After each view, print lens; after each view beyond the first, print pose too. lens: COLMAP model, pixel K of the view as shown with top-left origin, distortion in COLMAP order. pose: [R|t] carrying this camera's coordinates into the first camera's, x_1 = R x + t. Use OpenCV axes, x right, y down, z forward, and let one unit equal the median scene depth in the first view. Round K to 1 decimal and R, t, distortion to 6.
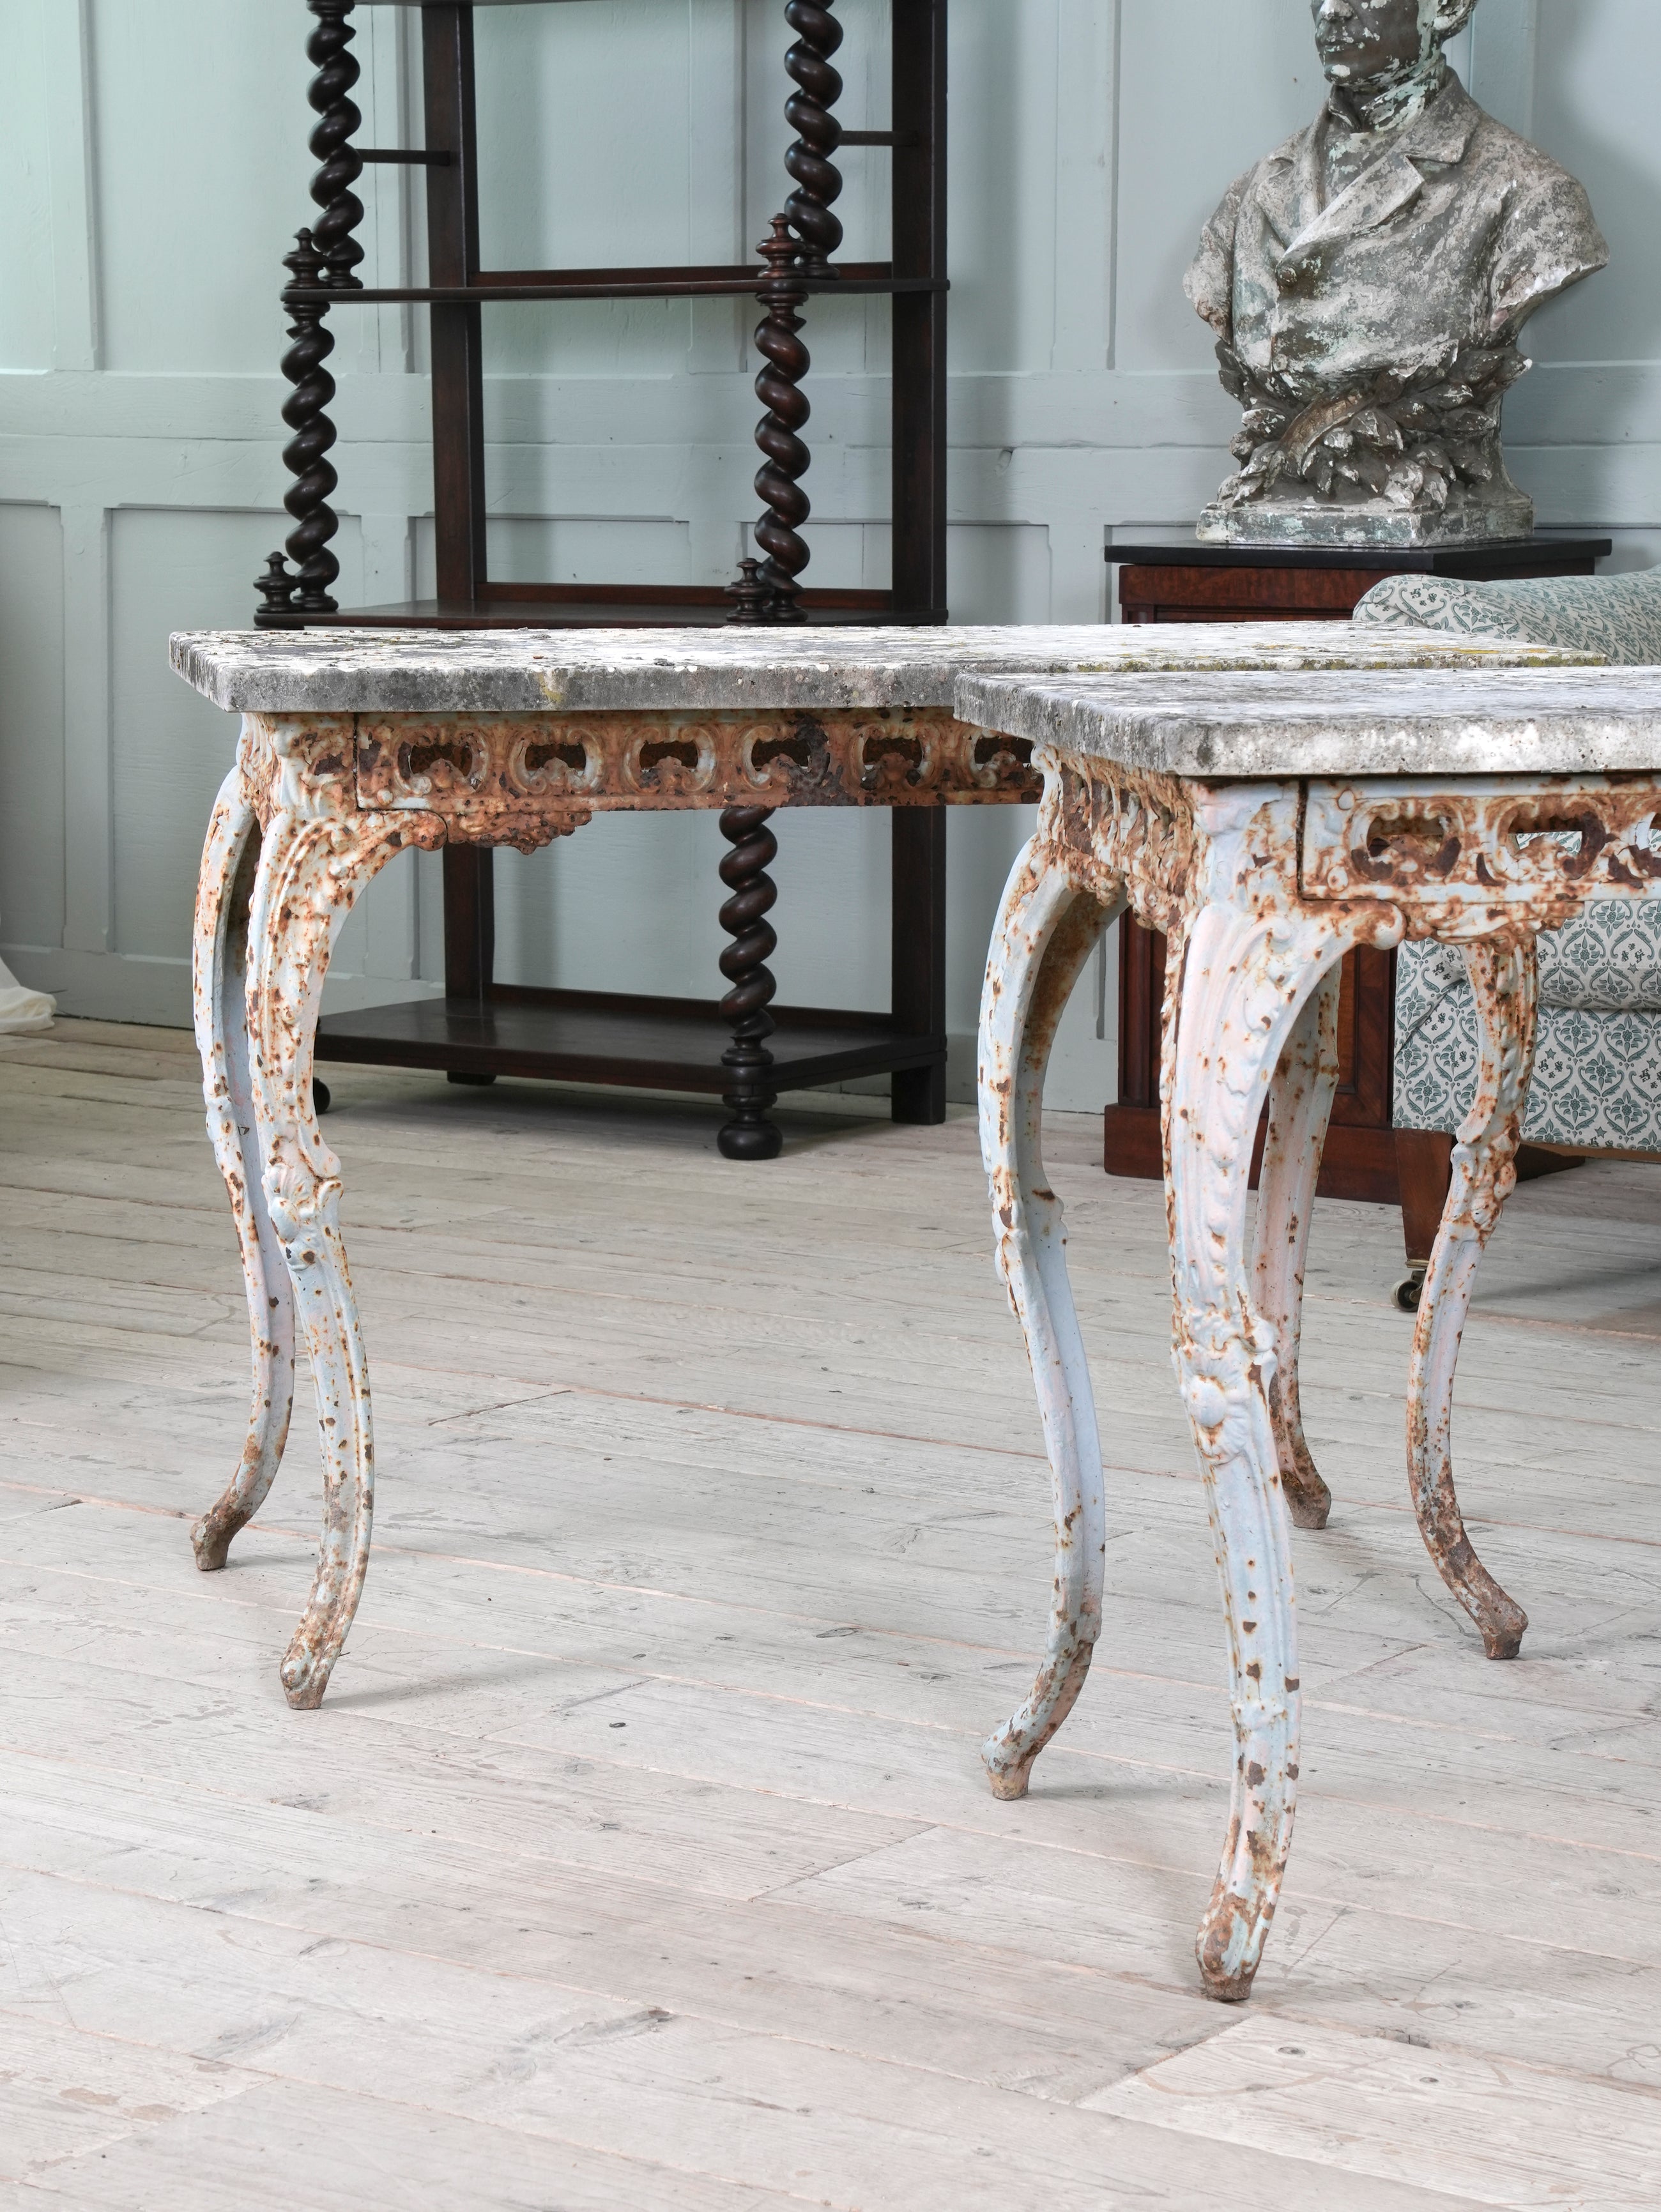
lens RADIAL K [[5222.0, 0, 739.9], [0, 5222.0, 1191.9], [0, 0, 1]] dist [0.284176, 0.646339]
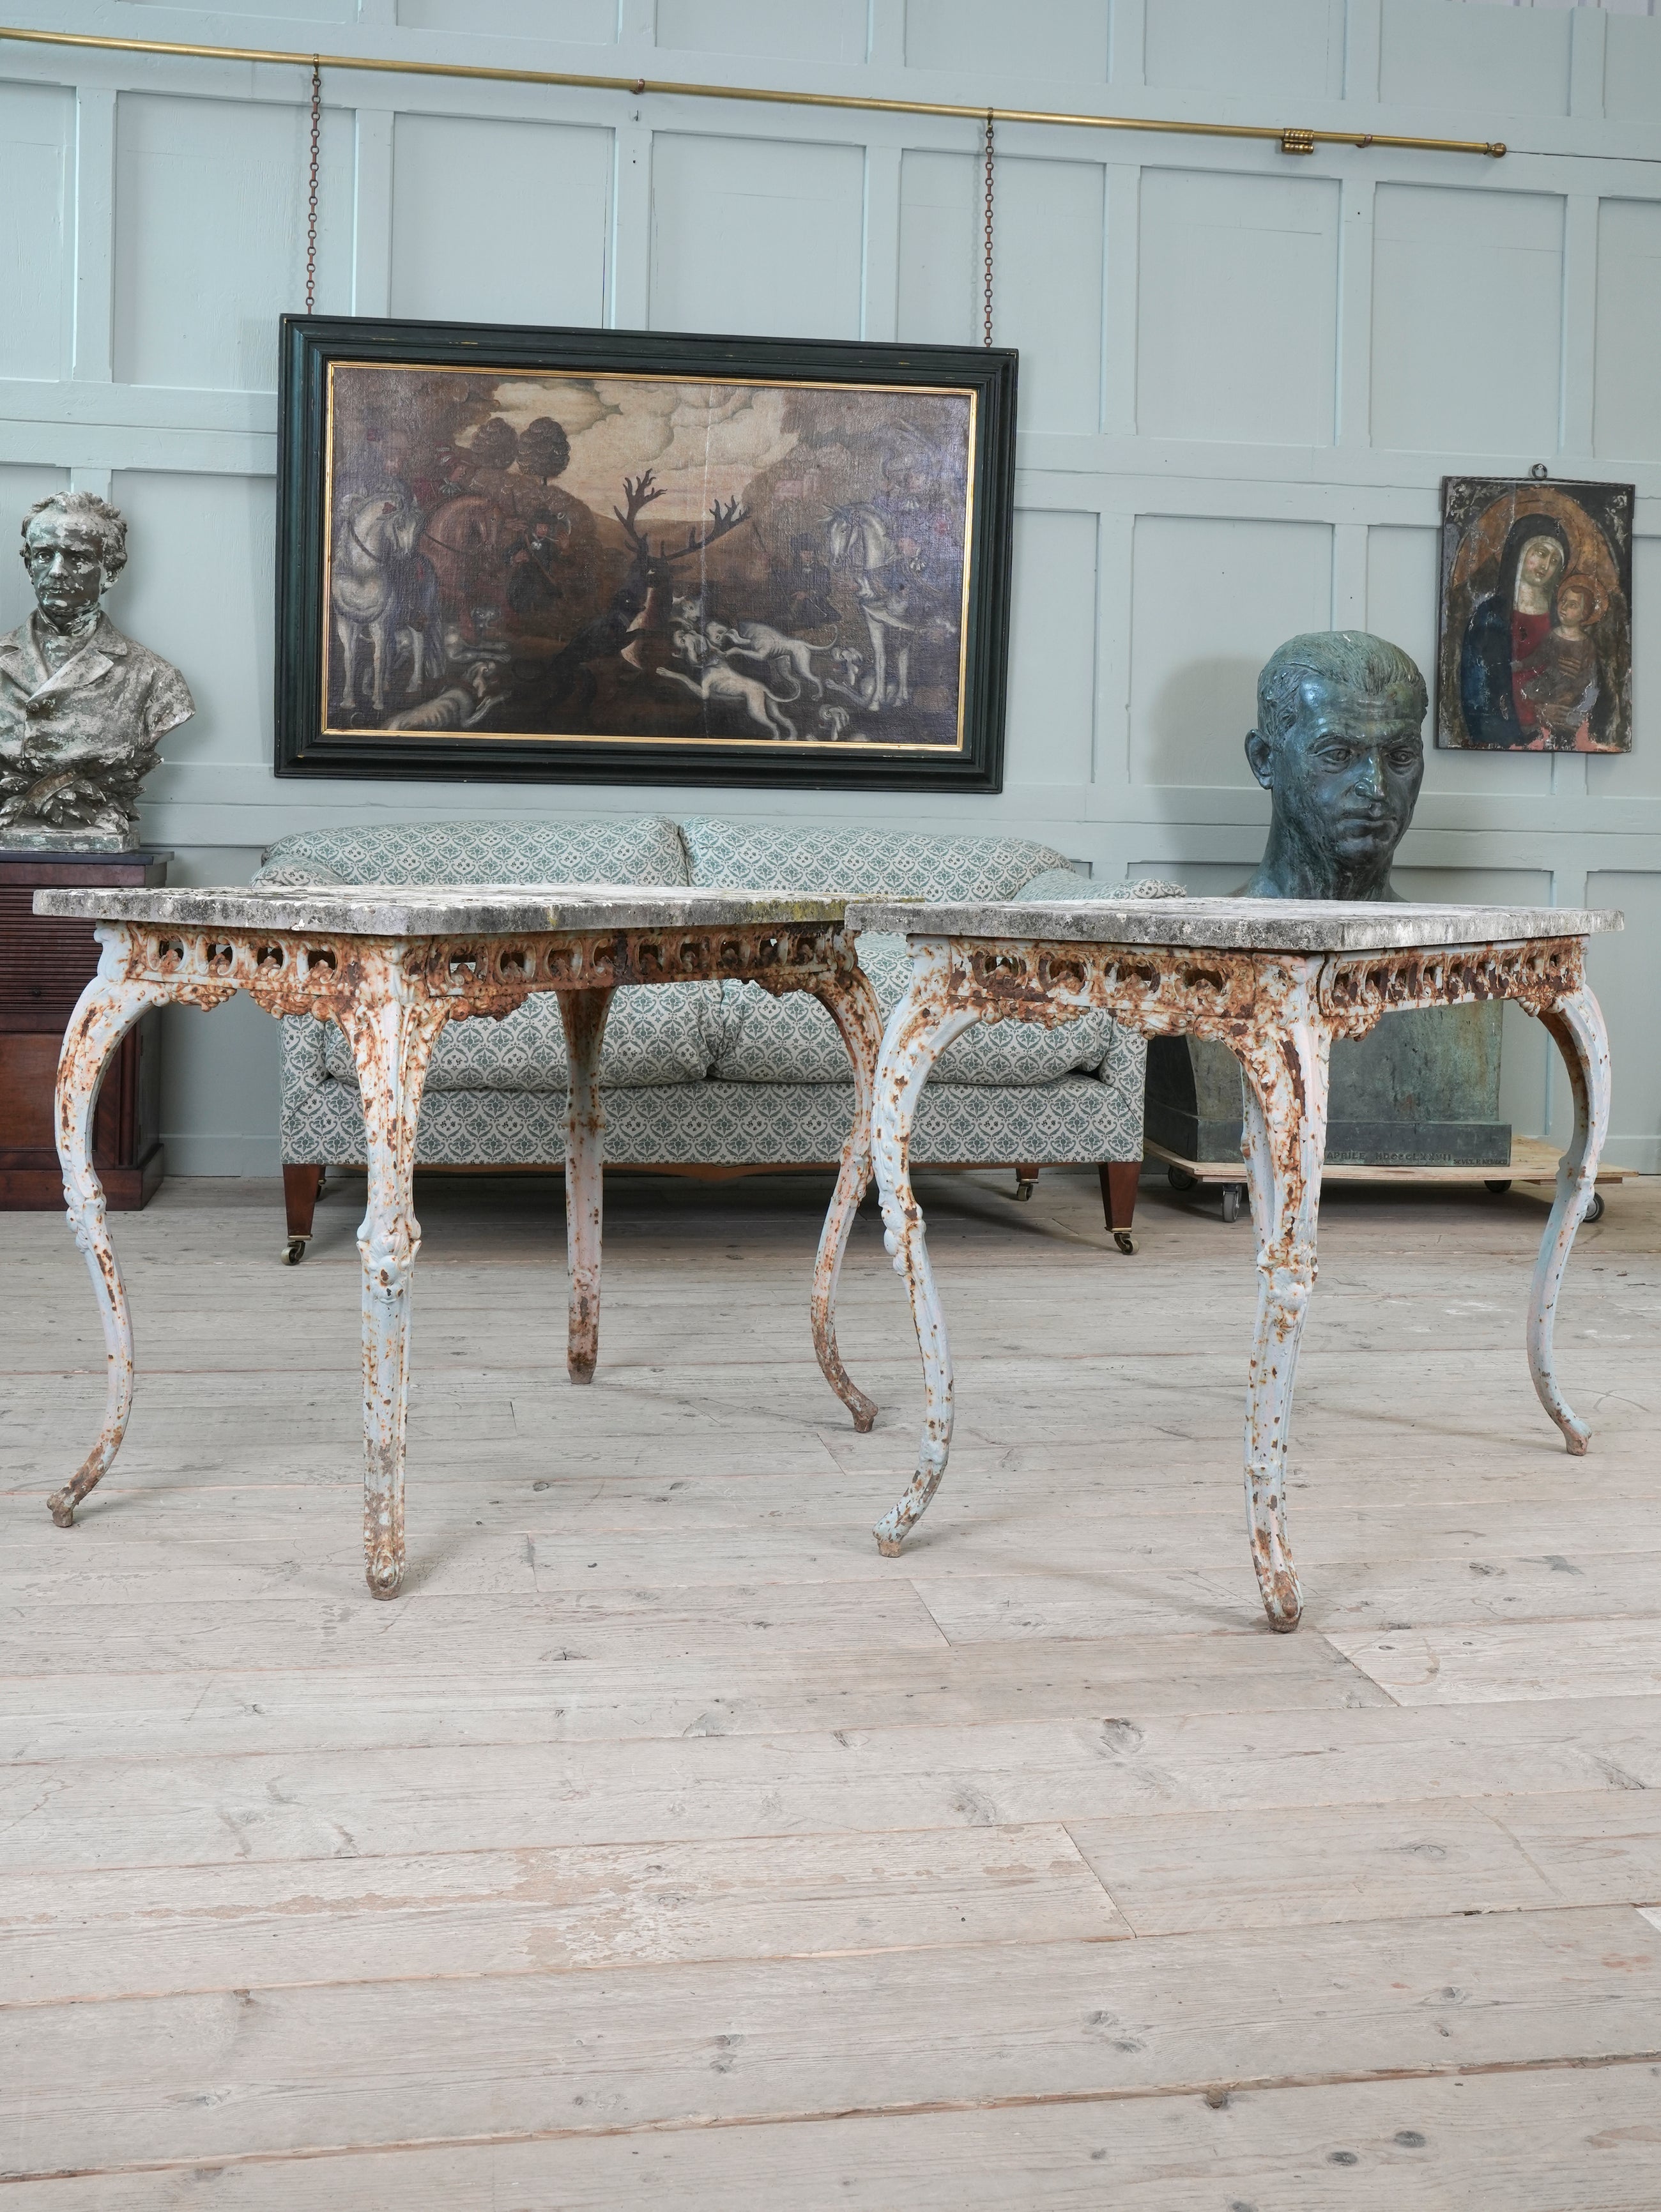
lens RADIAL K [[2312.2, 0, 788.9], [0, 2312.2, 817.8], [0, 0, 1]] dist [-0.007508, 0.019439]
pose [[0.681781, 0.010021, 0.731487, -0.491666], [0.095500, 0.990130, -0.102575, -0.046097], [-0.725296, 0.139791, 0.674095, 0.449399]]
